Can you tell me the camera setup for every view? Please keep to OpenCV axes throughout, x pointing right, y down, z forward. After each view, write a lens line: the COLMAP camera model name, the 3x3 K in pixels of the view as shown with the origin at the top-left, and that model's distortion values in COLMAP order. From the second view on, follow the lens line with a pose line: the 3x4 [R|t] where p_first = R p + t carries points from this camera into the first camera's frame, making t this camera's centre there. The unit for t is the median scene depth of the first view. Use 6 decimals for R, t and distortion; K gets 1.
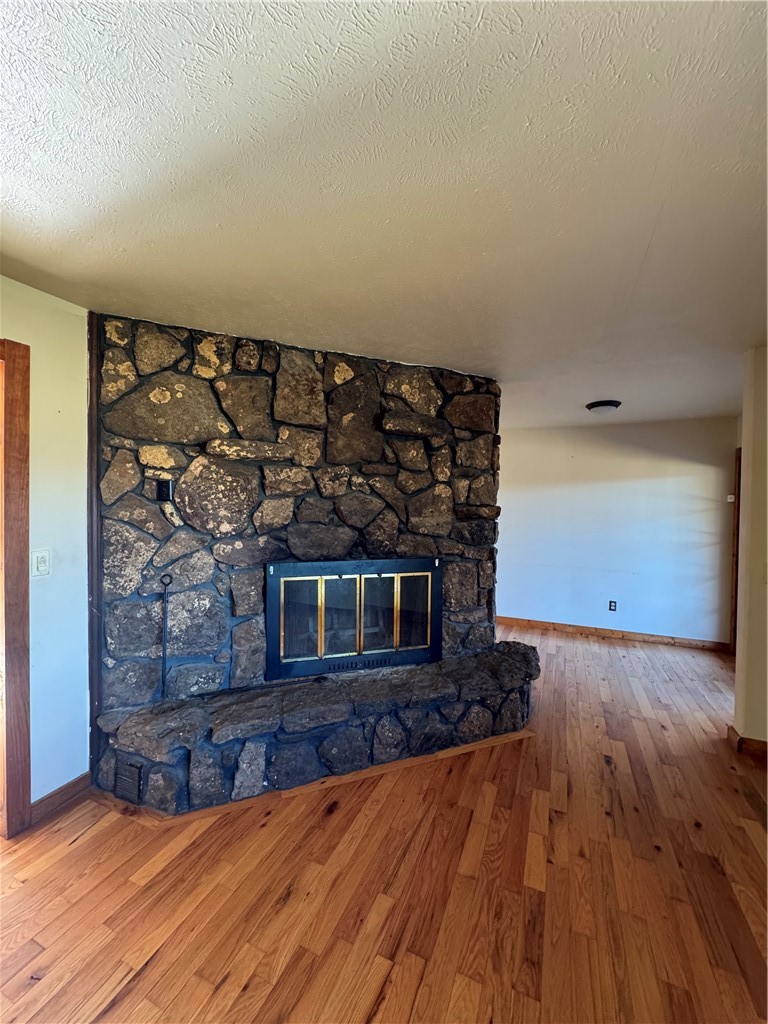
lens RADIAL K [[408.9, 0, 381.0], [0, 408.9, 514.5], [0, 0, 1]] dist [-0.012028, 0.002552]
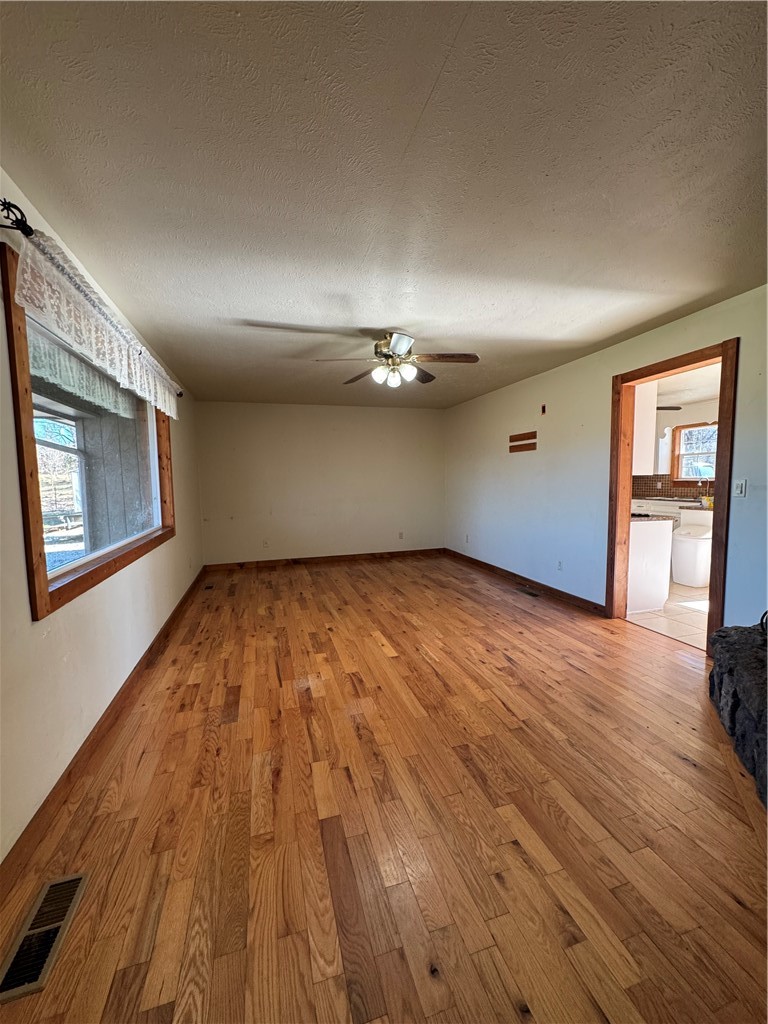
lens RADIAL K [[408.9, 0, 390.8], [0, 408.9, 508.5], [0, 0, 1]] dist [-0.012028, 0.002552]
pose [[-0.751626, 0.054084, -0.657368, 1.275984], [-0.006970, 0.995926, 0.089909, 0.090027], [0.659552, 0.072160, -0.748187, 1.588579]]
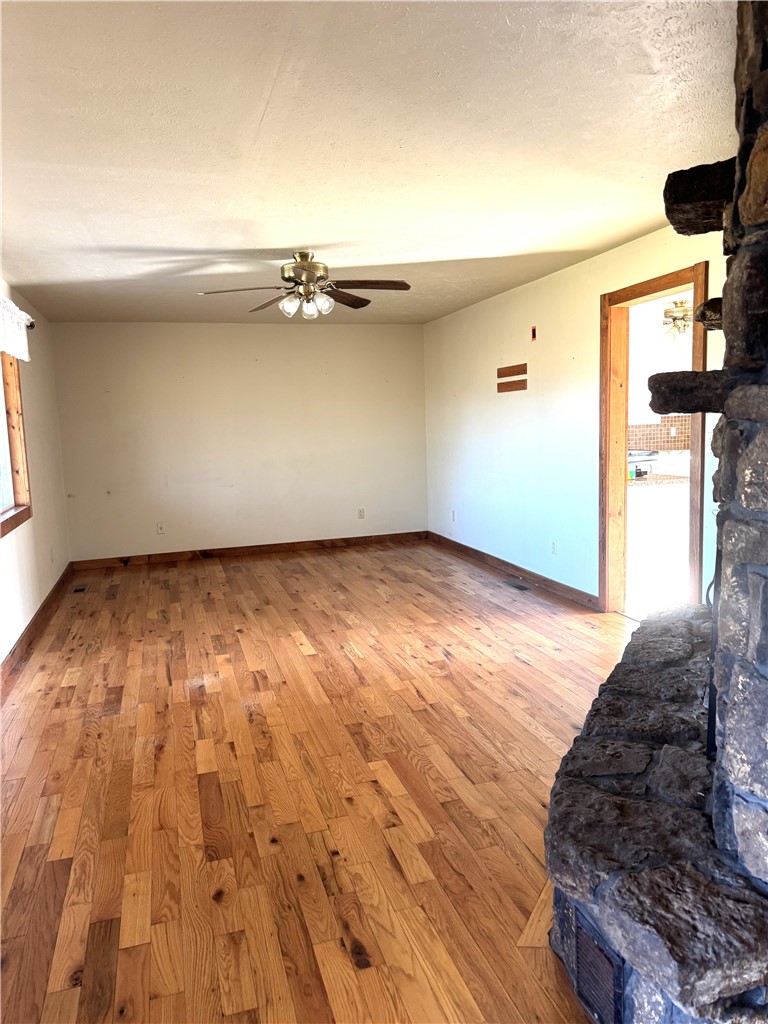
lens RADIAL K [[714.1, 0, 390.7], [0, 714.1, 504.5], [0, 0, 1]] dist [0.029565, -0.044820]
pose [[-0.749588, 0.098751, -0.654497, 1.576300], [0.011808, 0.990646, 0.135946, 0.001156], [0.661799, 0.094175, -0.743743, 2.457218]]
